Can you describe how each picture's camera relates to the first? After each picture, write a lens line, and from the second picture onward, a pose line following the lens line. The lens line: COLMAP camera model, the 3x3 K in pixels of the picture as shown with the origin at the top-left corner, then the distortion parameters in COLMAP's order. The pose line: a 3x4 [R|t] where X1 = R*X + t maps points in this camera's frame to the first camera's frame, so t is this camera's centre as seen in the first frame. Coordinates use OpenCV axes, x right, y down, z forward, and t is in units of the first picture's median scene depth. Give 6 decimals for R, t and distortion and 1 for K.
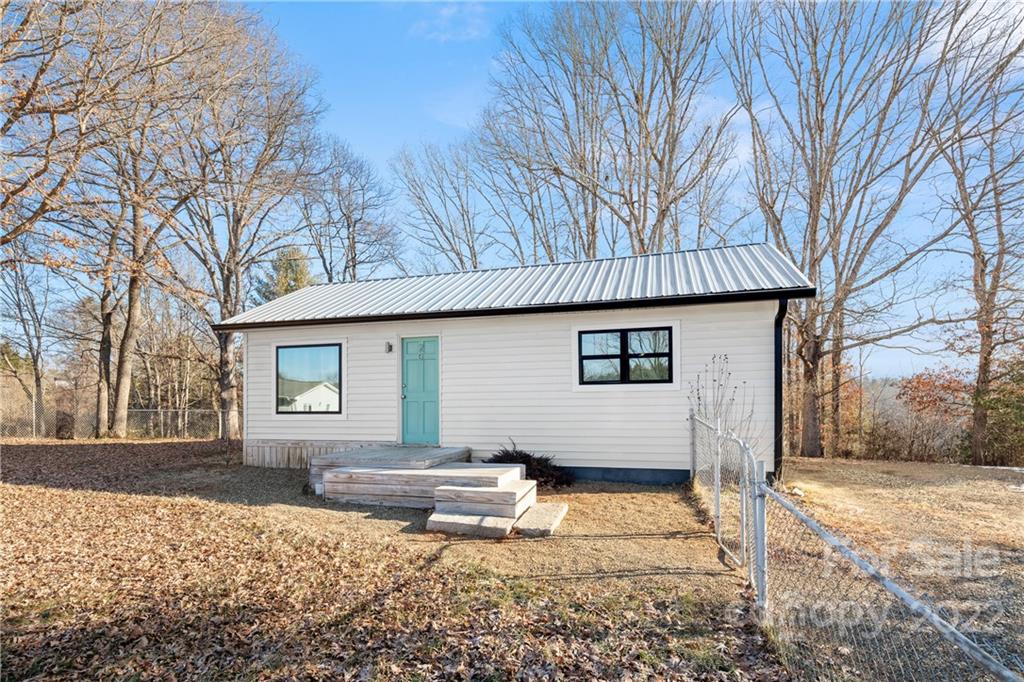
lens RADIAL K [[492.5, 0, 509.7], [0, 492.5, 341.8], [0, 0, 1]] dist [0.003458, -0.000656]
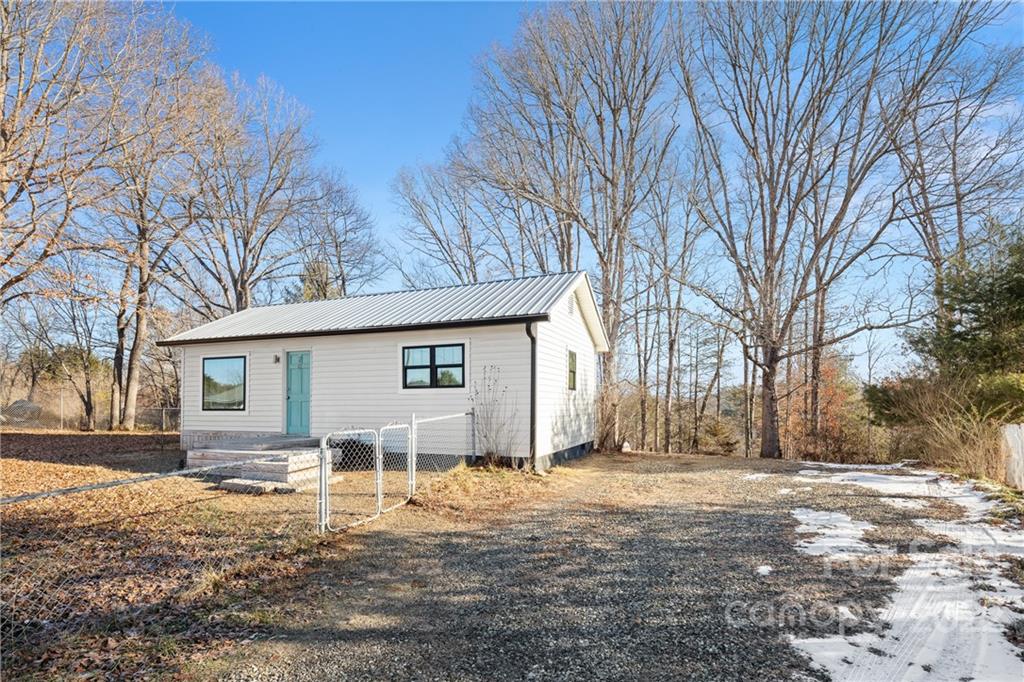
lens RADIAL K [[492.5, 0, 514.8], [0, 492.5, 339.4], [0, 0, 1]] dist [0.003458, -0.000656]
pose [[0.995407, -0.006954, -0.095476, 0.480969], [0.006105, 0.999939, -0.009190, -0.023875], [0.095534, 0.008565, 0.995389, -0.216085]]
